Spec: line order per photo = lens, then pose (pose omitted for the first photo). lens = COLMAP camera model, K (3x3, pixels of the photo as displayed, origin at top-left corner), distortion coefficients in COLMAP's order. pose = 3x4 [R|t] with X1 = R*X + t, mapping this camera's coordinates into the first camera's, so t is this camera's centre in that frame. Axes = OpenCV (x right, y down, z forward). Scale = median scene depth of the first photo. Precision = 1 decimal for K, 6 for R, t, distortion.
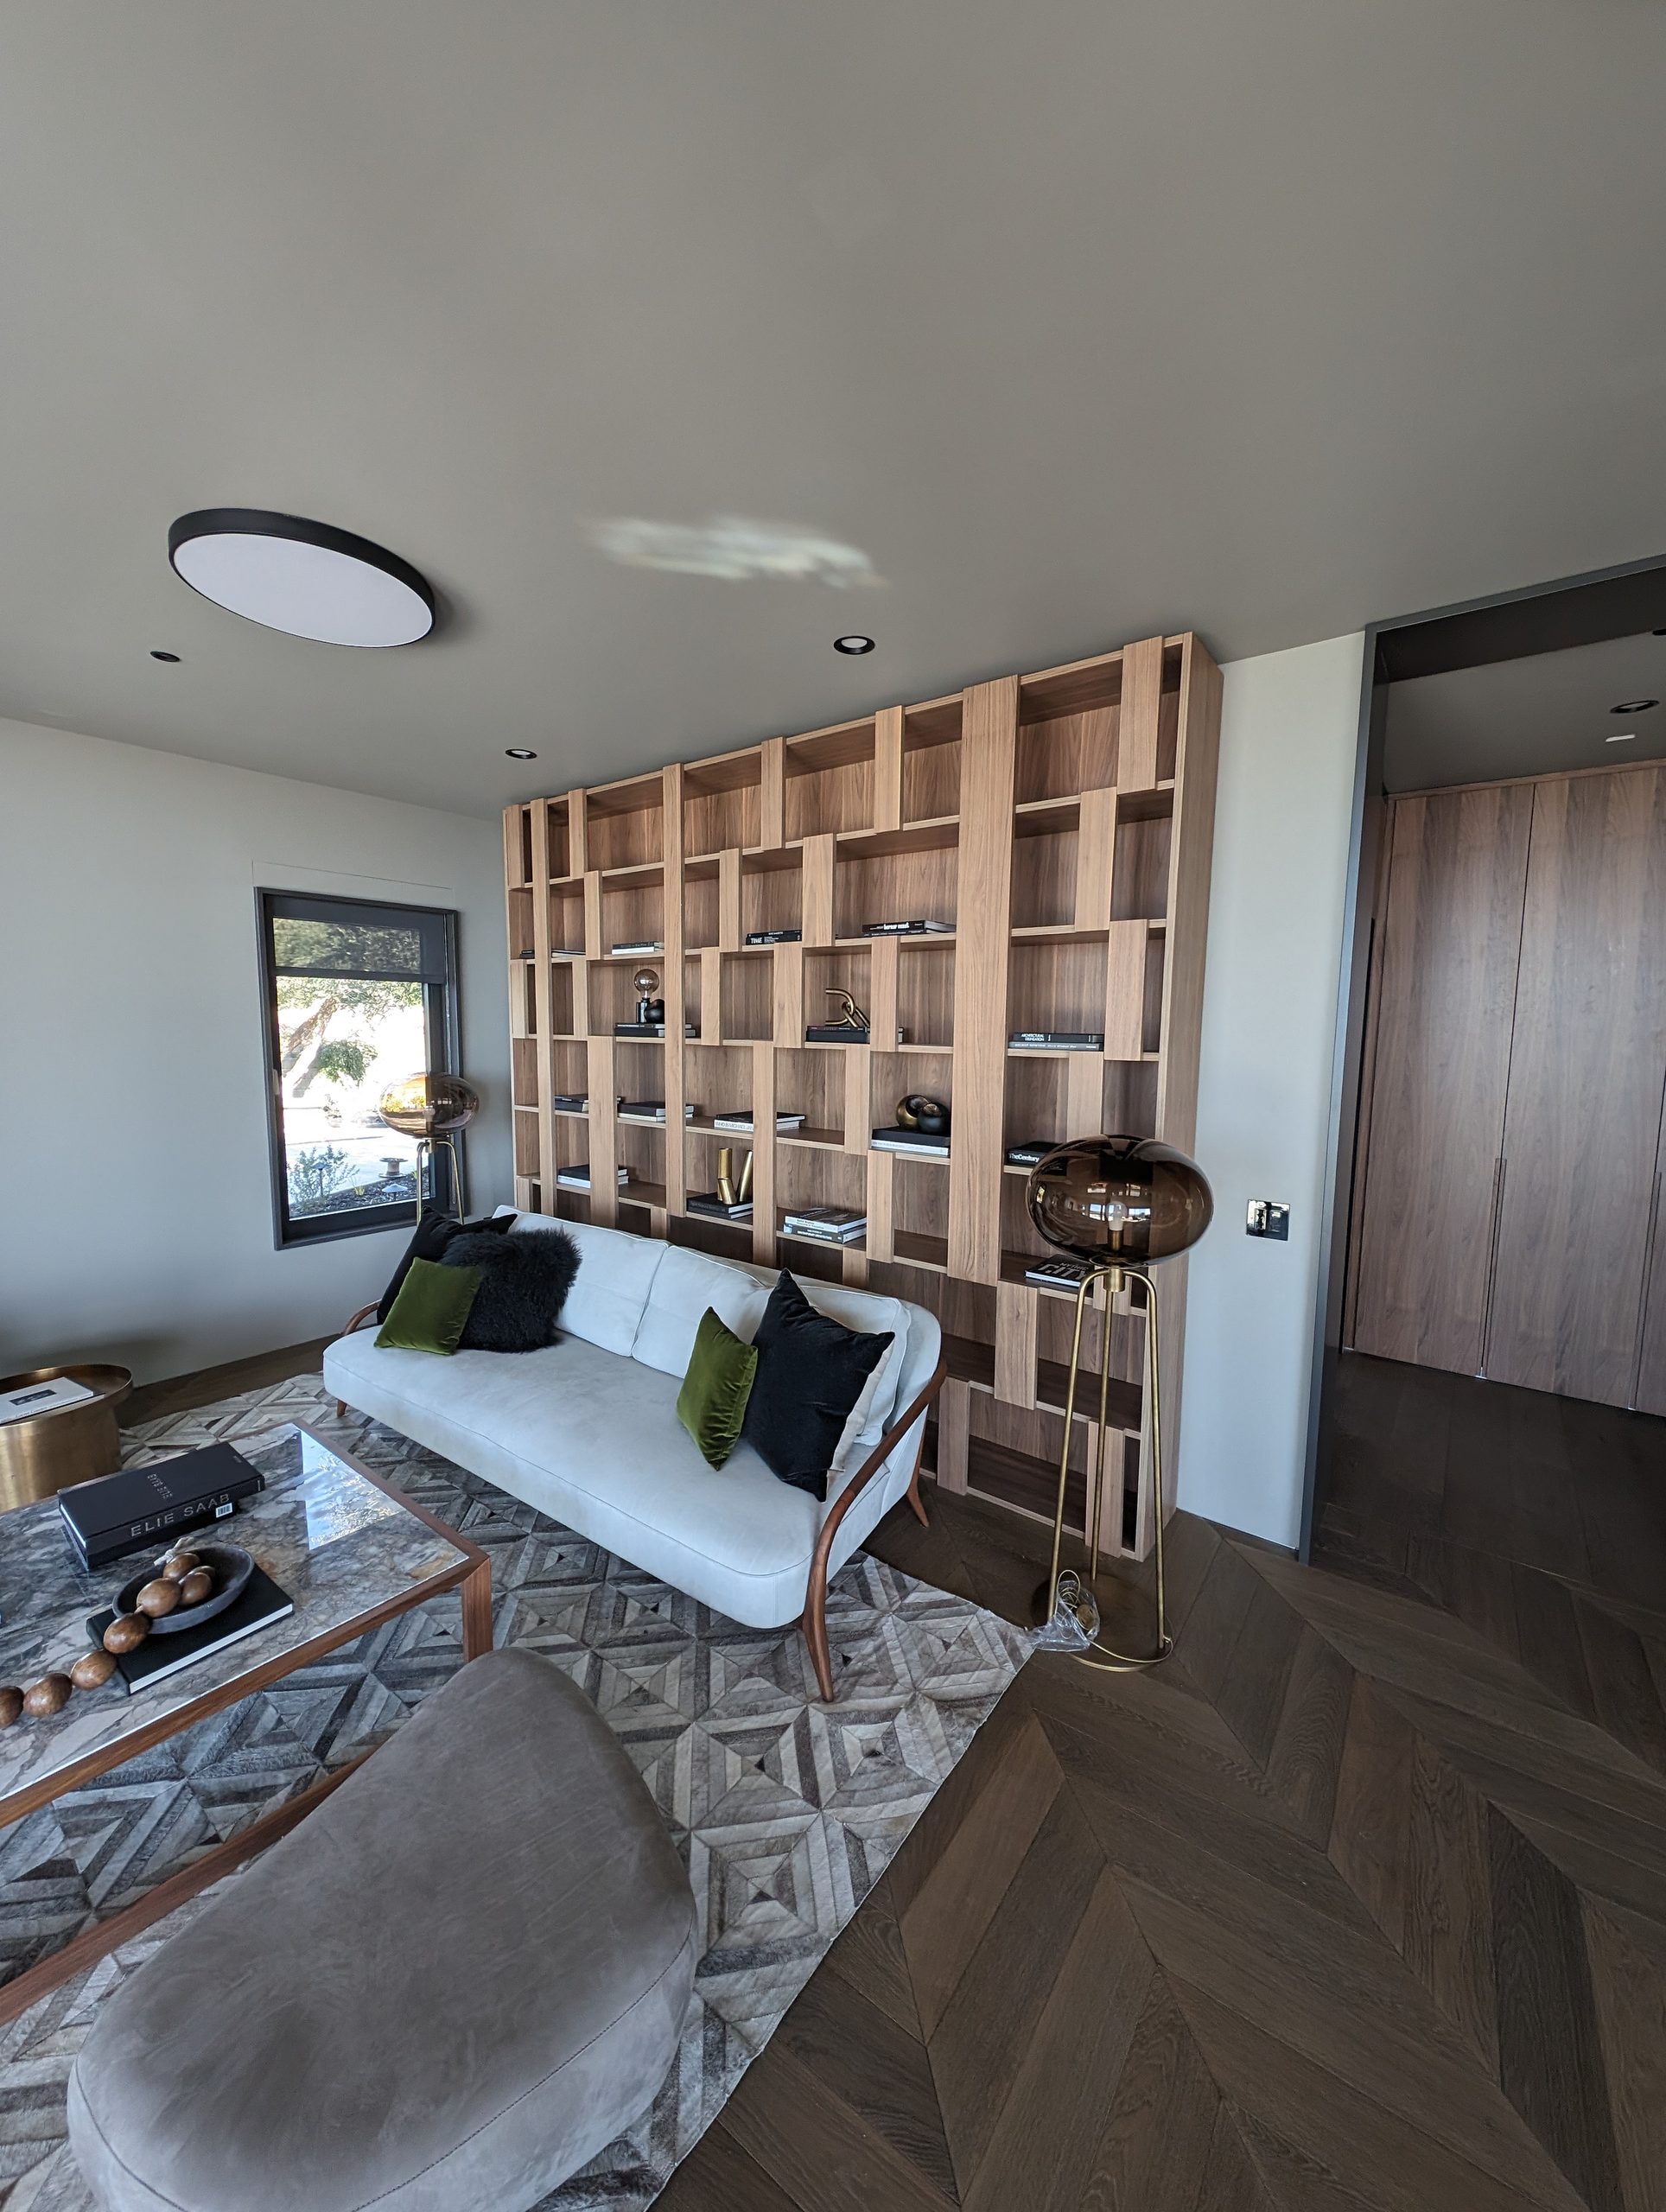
lens RADIAL K [[824.7, 0, 847.1], [0, 824.7, 1105.6], [0, 0, 1]] dist [0.001375, -0.002748]
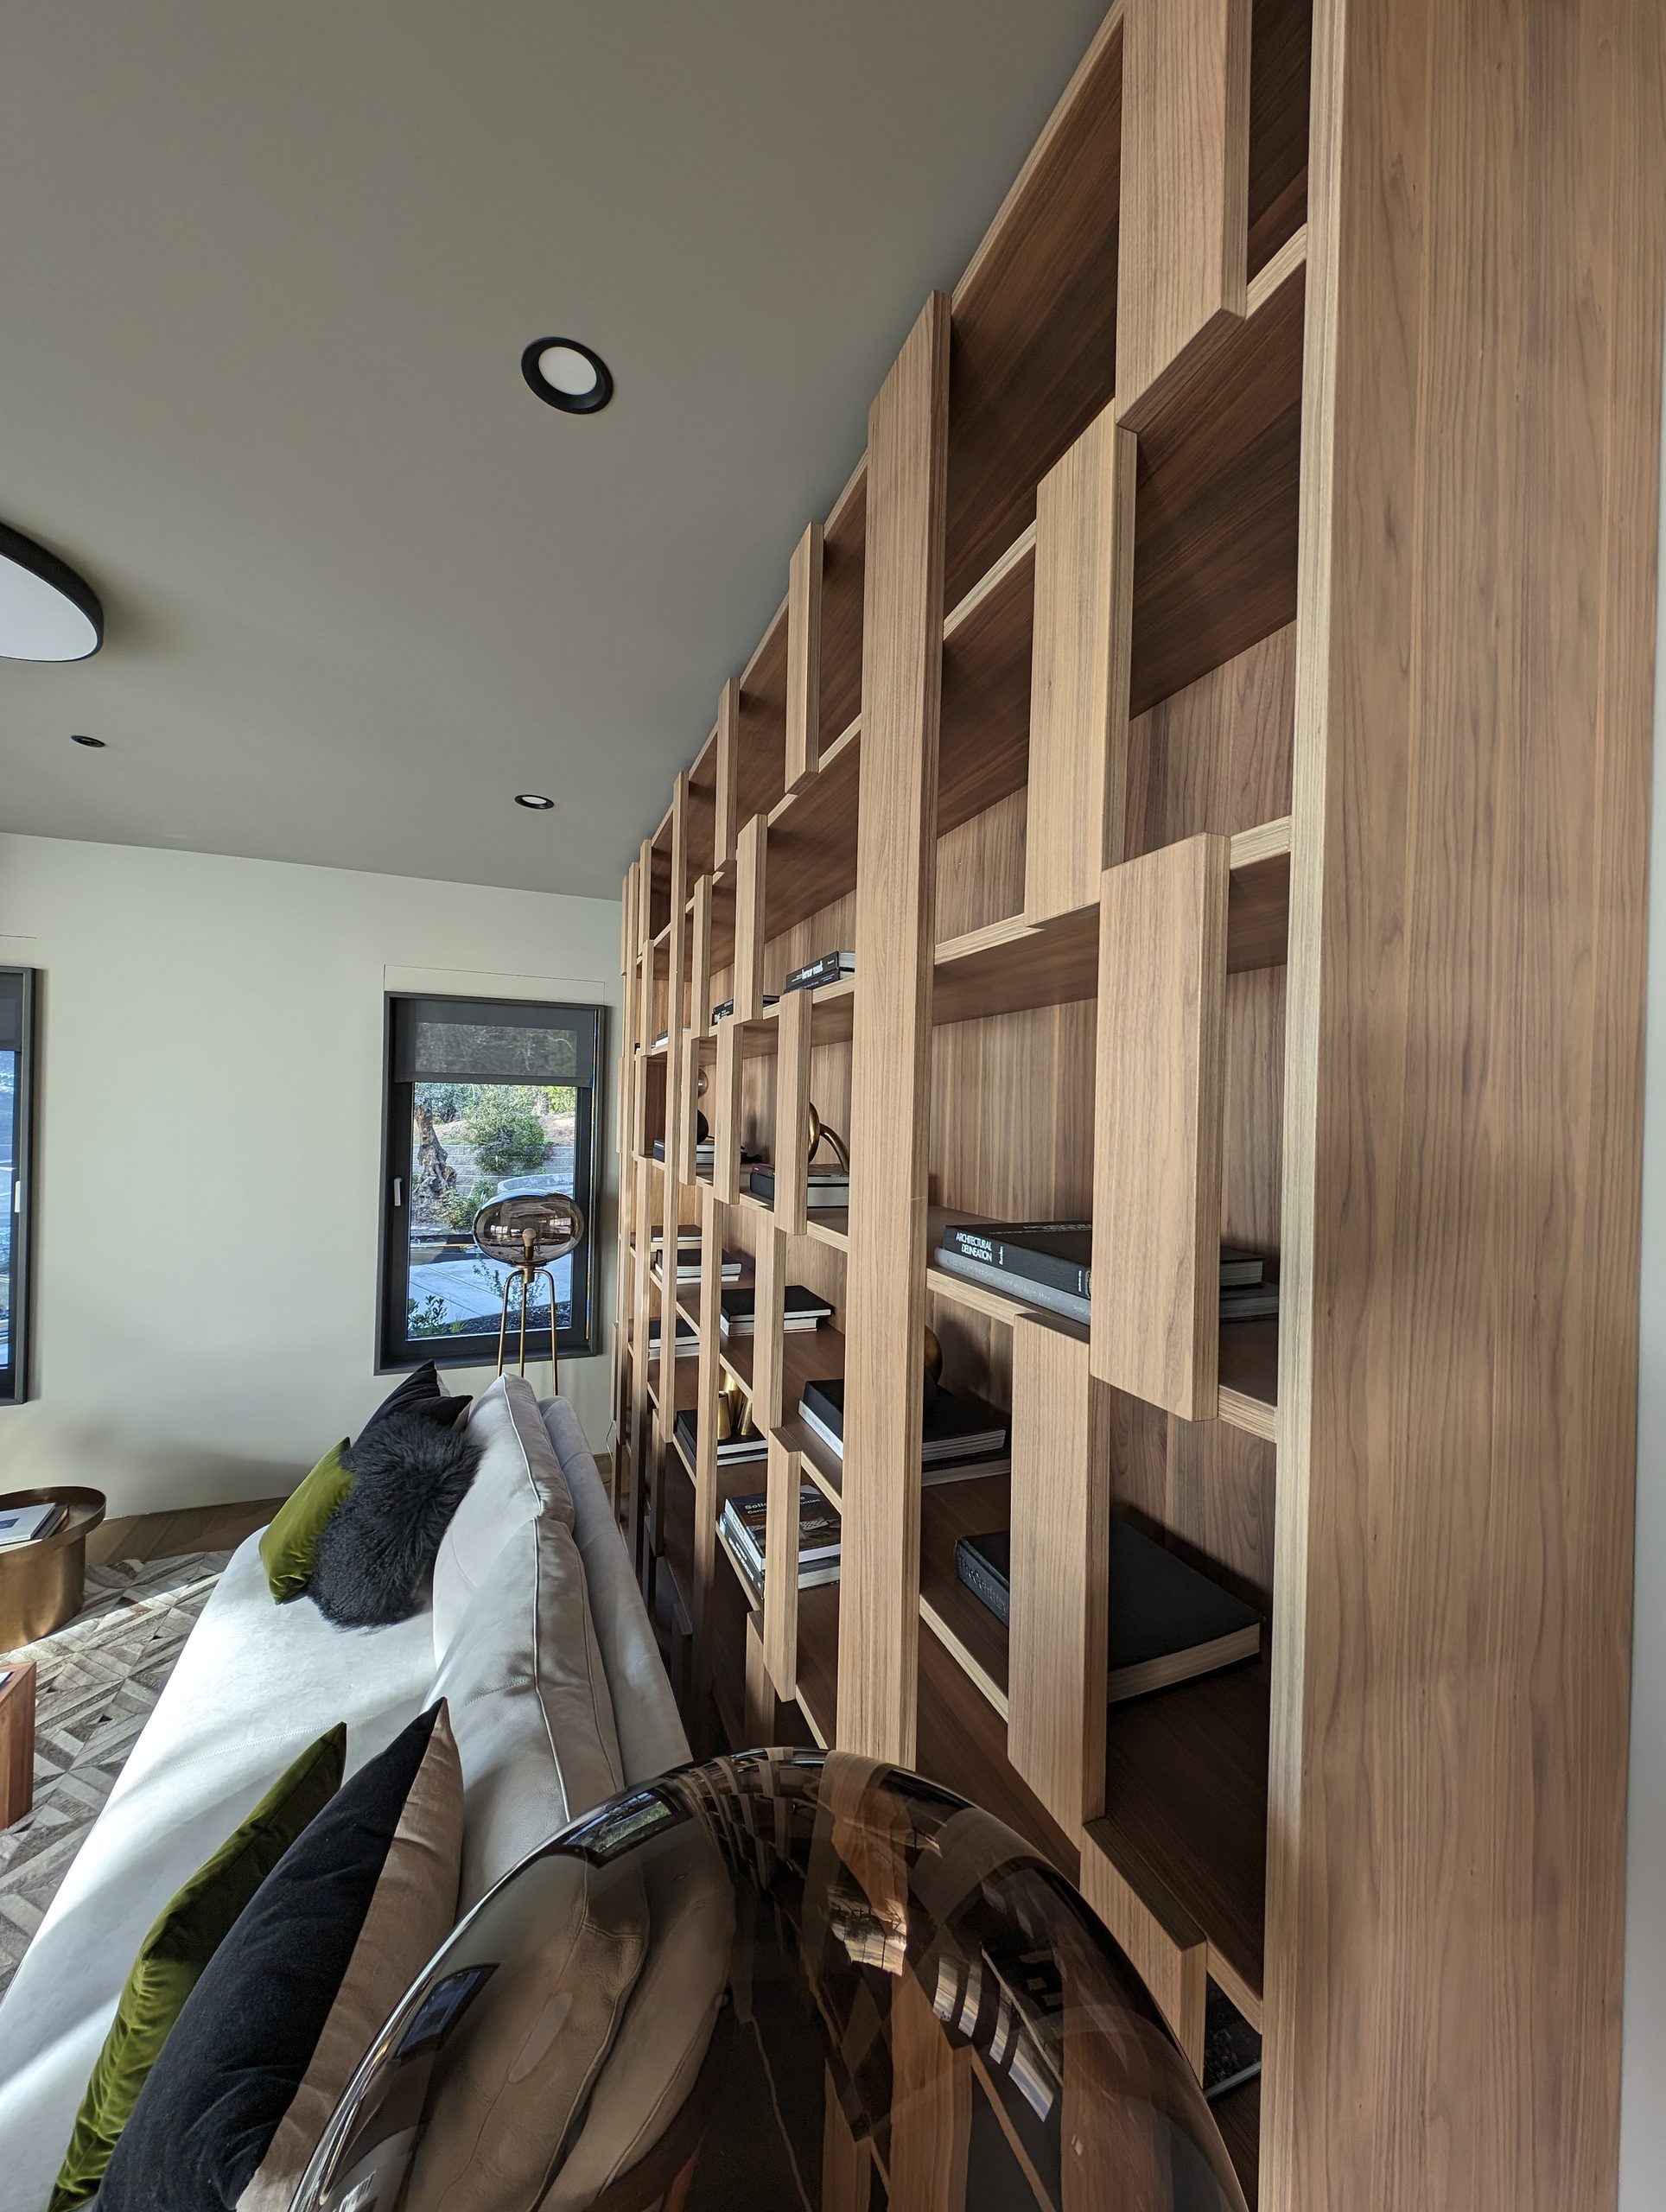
lens RADIAL K [[824.7, 0, 847.1], [0, 824.7, 1105.6], [0, 0, 1]] dist [0.001375, -0.002748]
pose [[0.857141, 0.004117, -0.515065, 0.278541], [-0.062264, 0.993463, -0.095674, -0.081870], [0.511304, 0.114076, 0.851795, 0.523996]]
